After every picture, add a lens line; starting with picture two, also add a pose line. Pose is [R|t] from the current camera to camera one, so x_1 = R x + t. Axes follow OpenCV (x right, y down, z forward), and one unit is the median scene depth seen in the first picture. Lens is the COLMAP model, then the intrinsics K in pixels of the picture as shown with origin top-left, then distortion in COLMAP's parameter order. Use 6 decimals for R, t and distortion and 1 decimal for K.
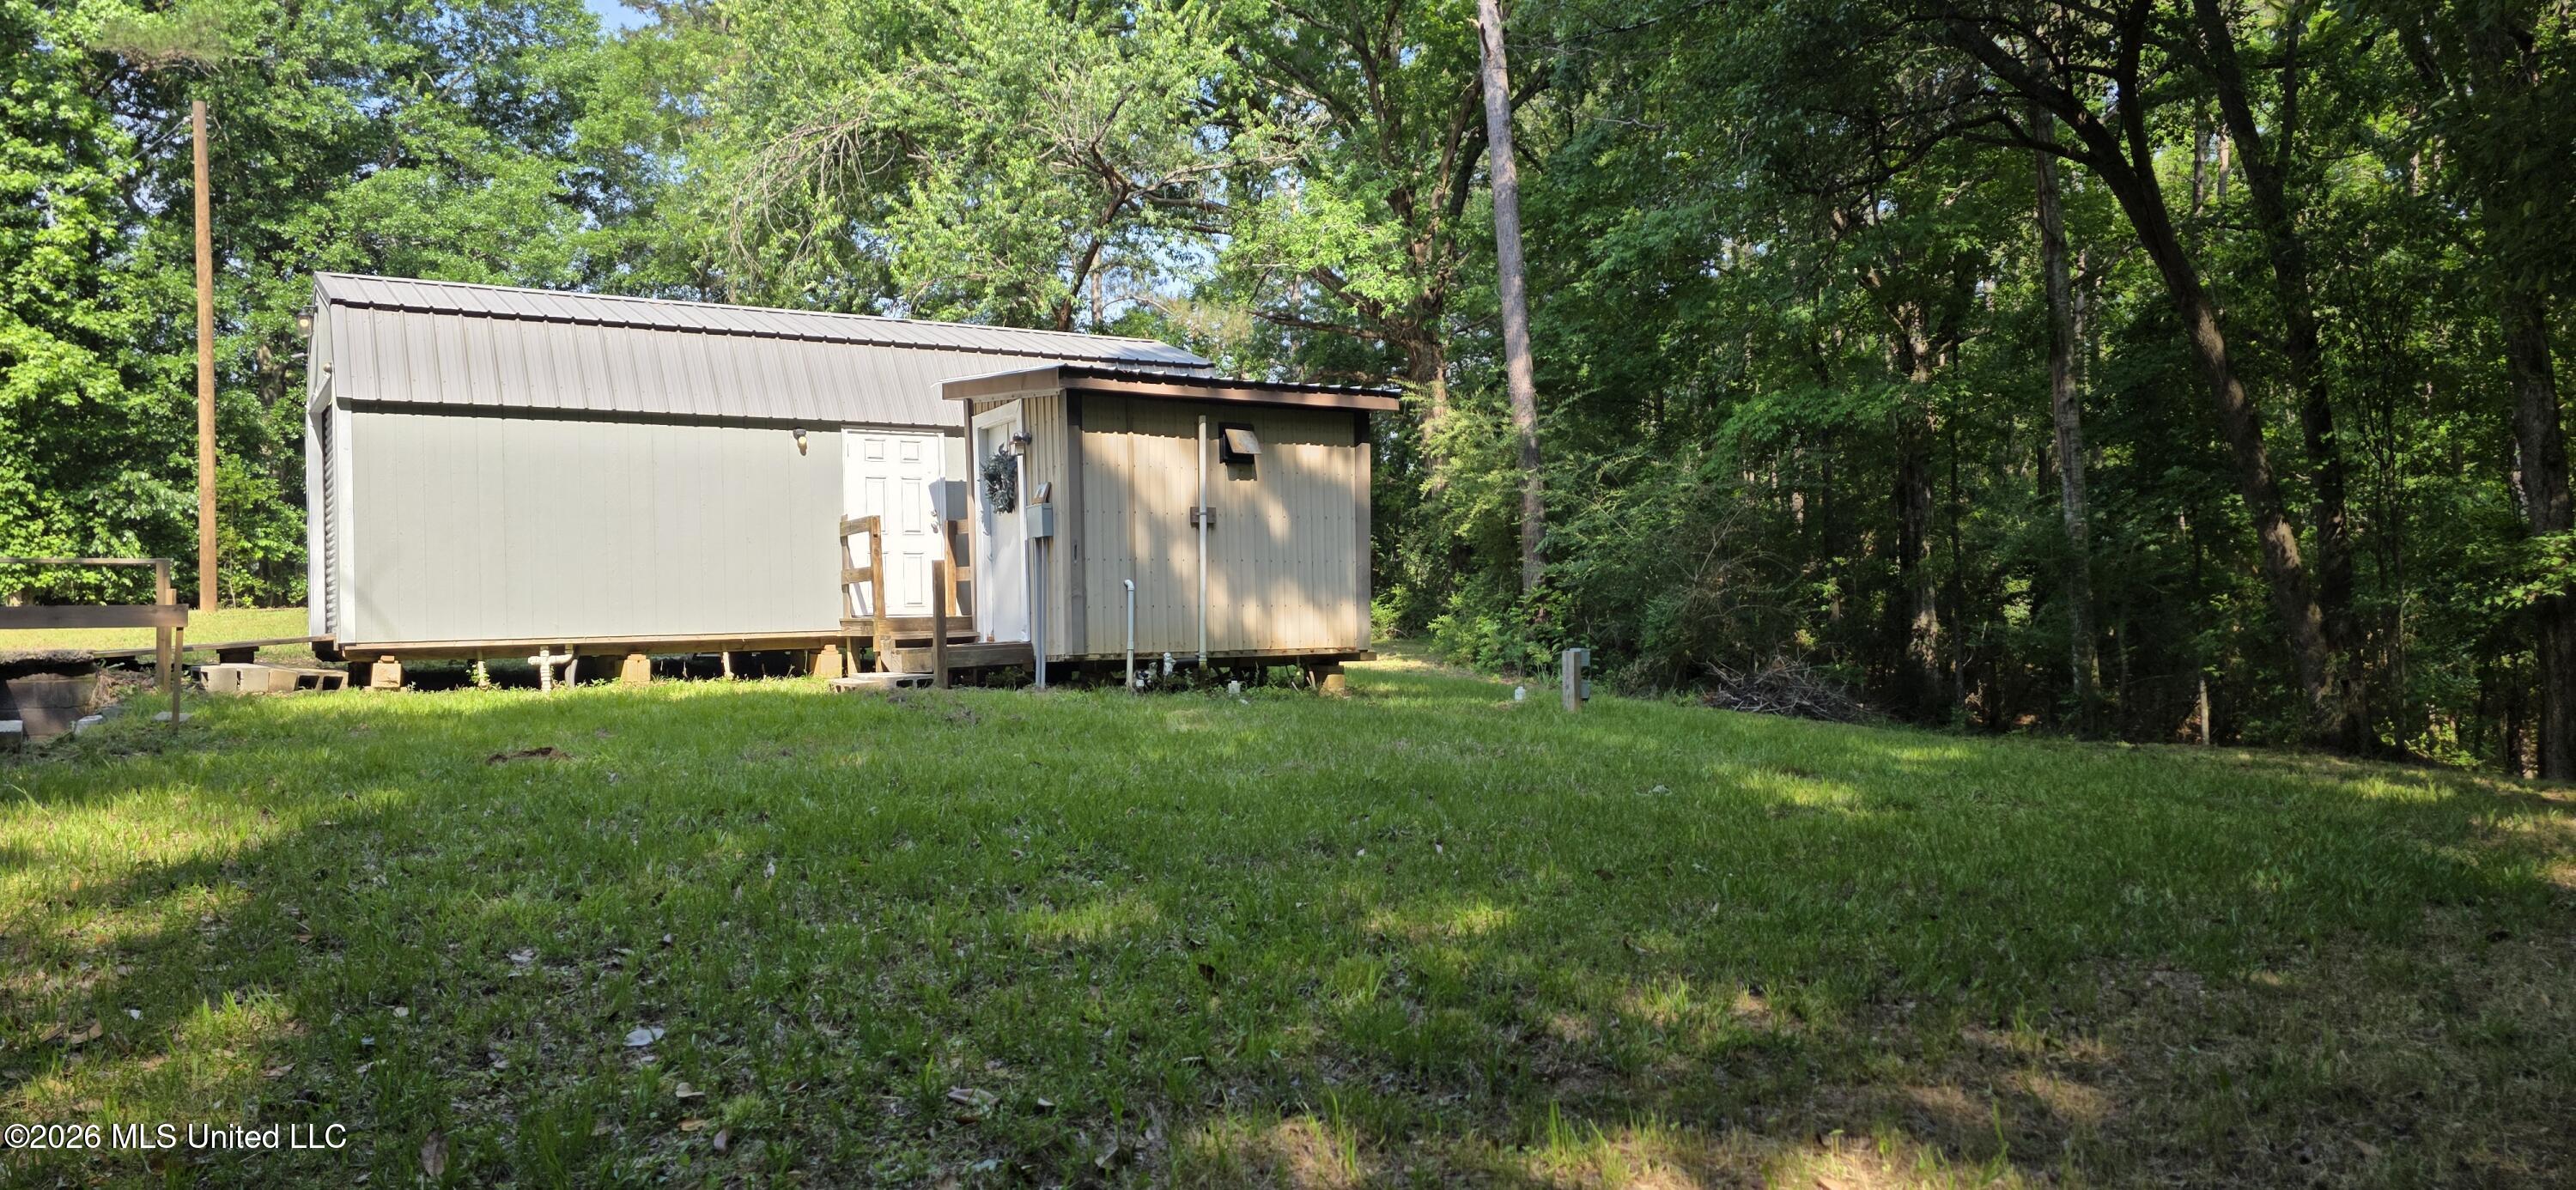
lens RADIAL K [[1713.0, 0, 1284.7], [0, 1713.0, 621.0], [0, 0, 1]] dist [0.092956, -0.092851]
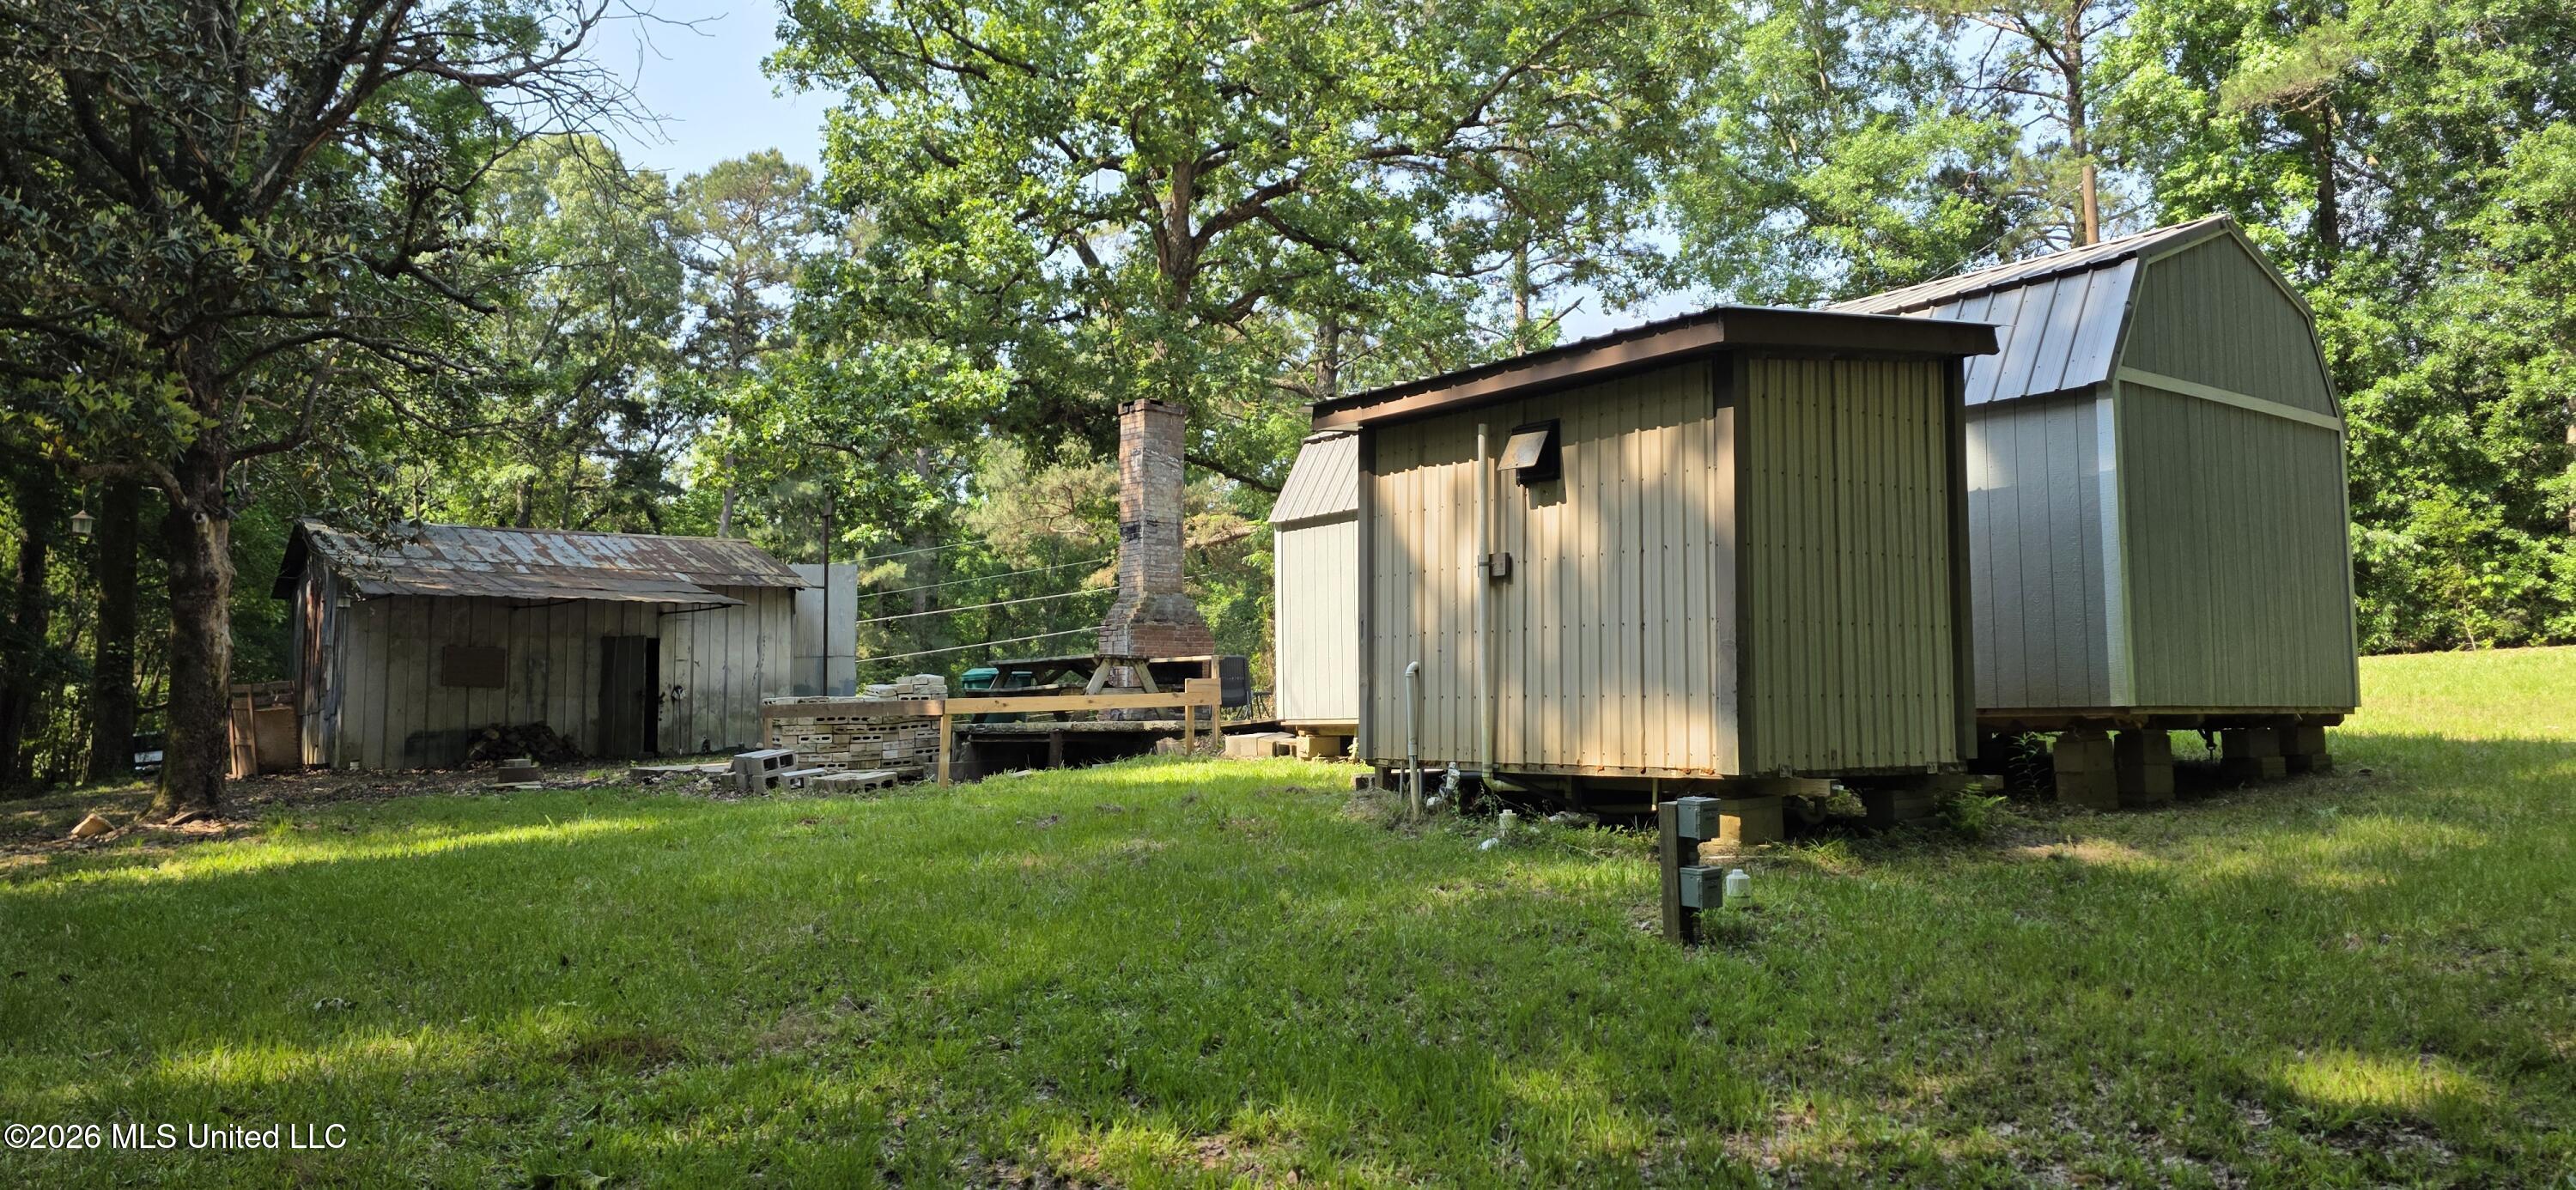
lens RADIAL K [[1713.0, 0, 1289.4], [0, 1713.0, 606.5], [0, 0, 1]] dist [0.092956, -0.092851]
pose [[0.094401, -0.037716, -0.994820, 0.586046], [0.015337, 0.999219, -0.036427, -0.019899], [0.995416, -0.011819, 0.094906, 0.775400]]
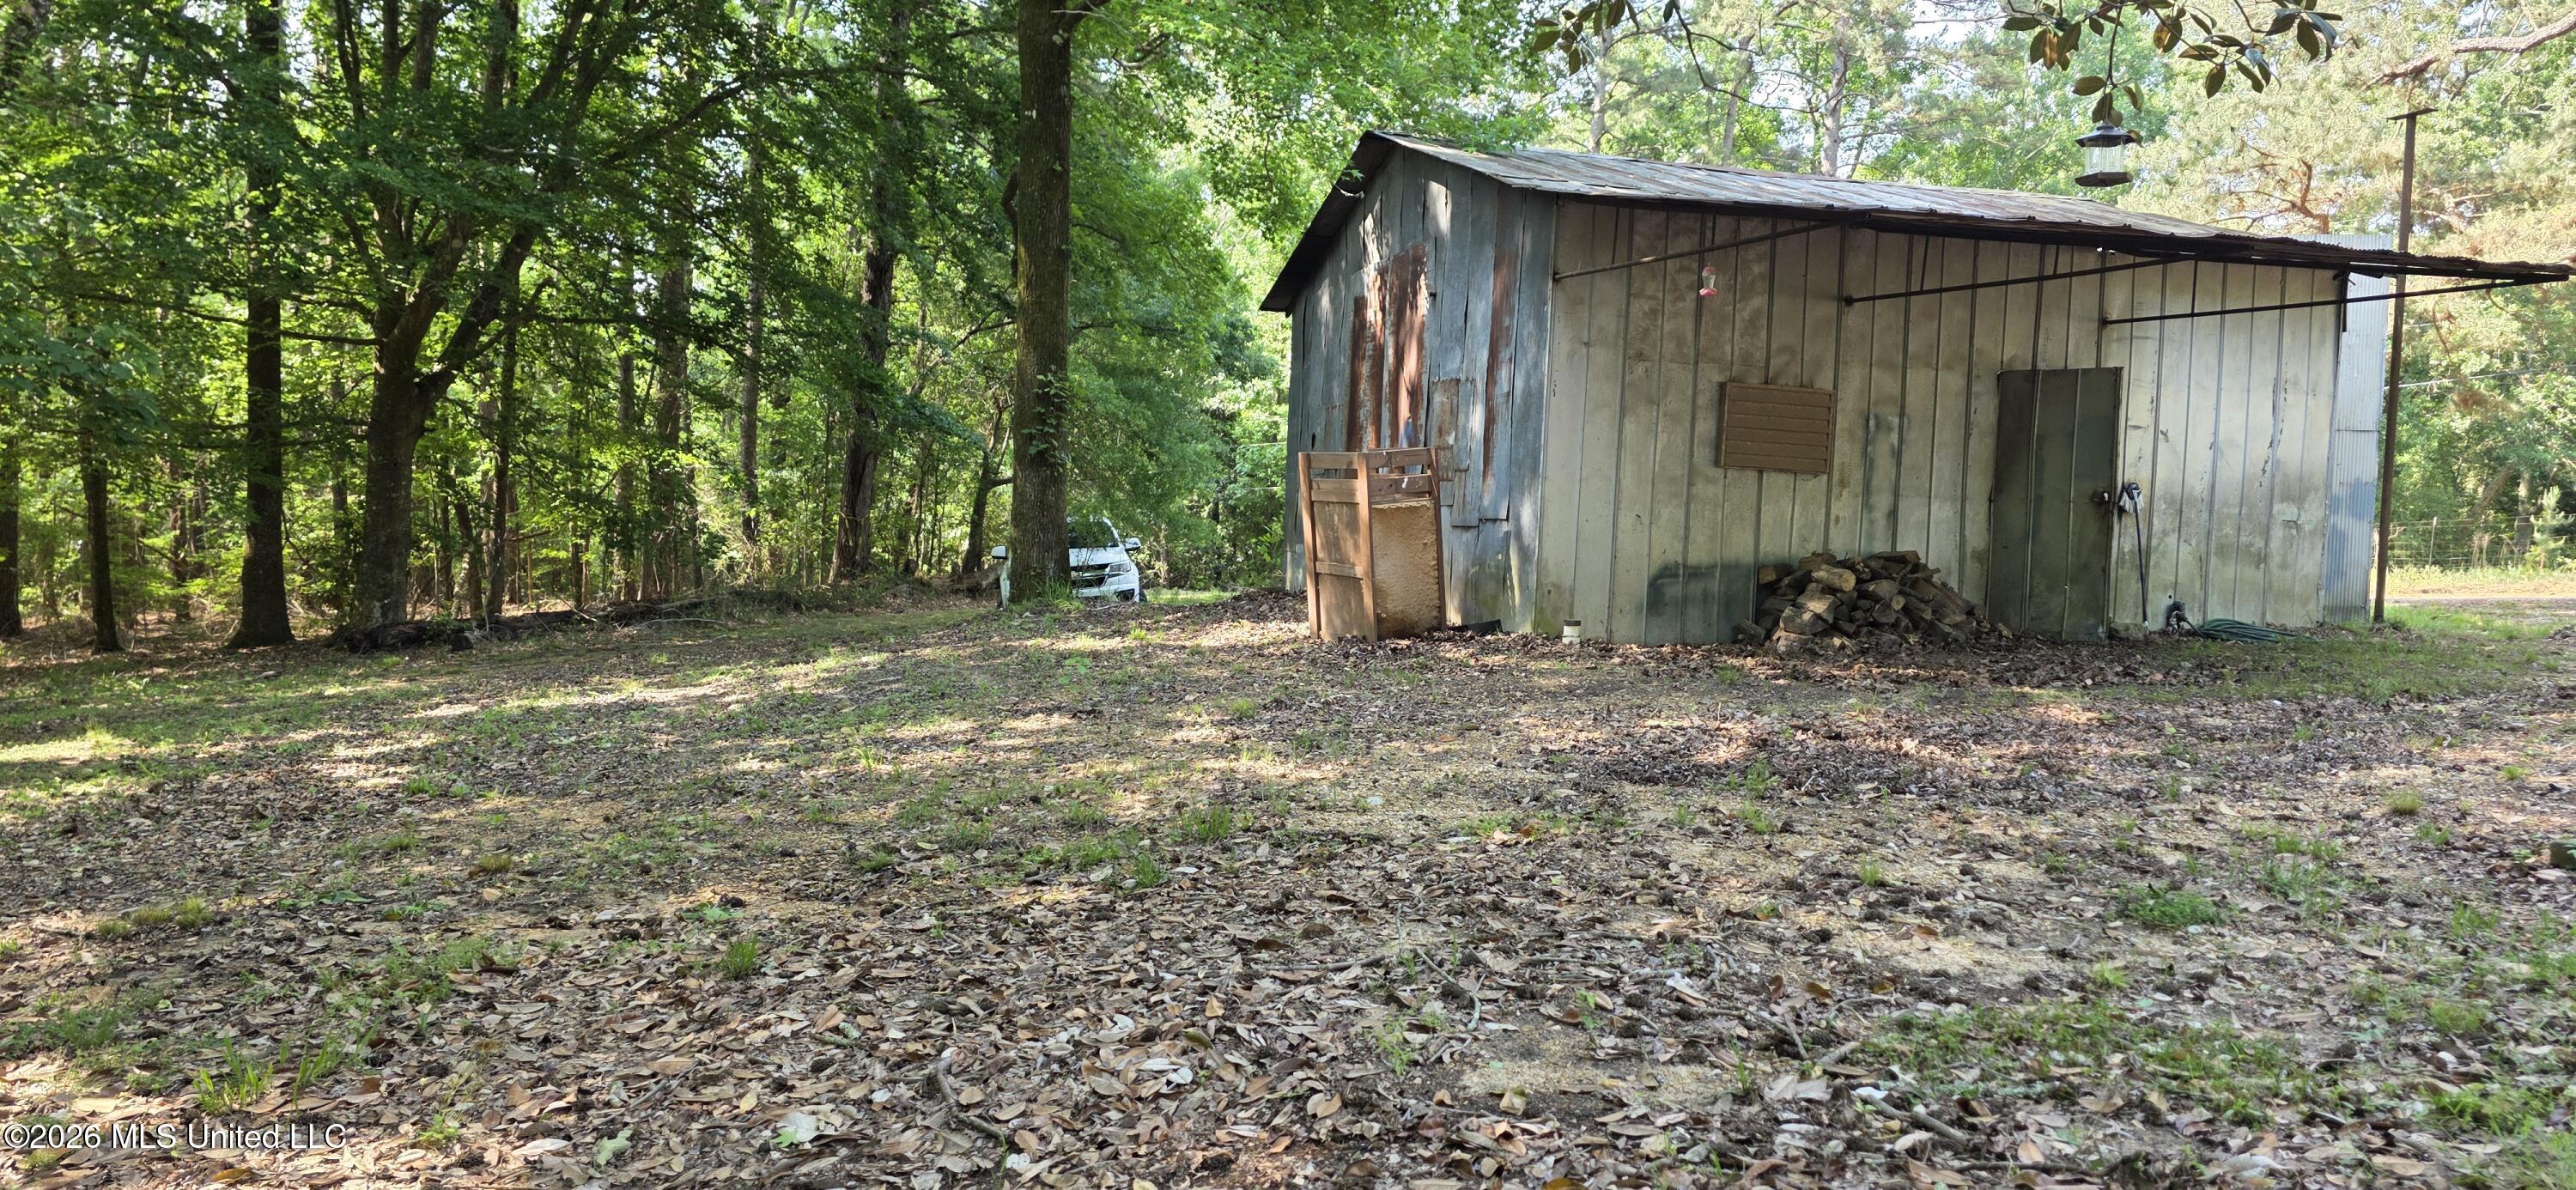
lens RADIAL K [[1713.0, 0, 1311.7], [0, 1713.0, 597.6], [0, 0, 1]] dist [0.092956, -0.092851]
pose [[-0.256005, 0.070975, -0.964066, -0.443377], [-0.017992, 0.996778, 0.078161, -0.015556], [0.966508, 0.037355, -0.253903, 0.098329]]
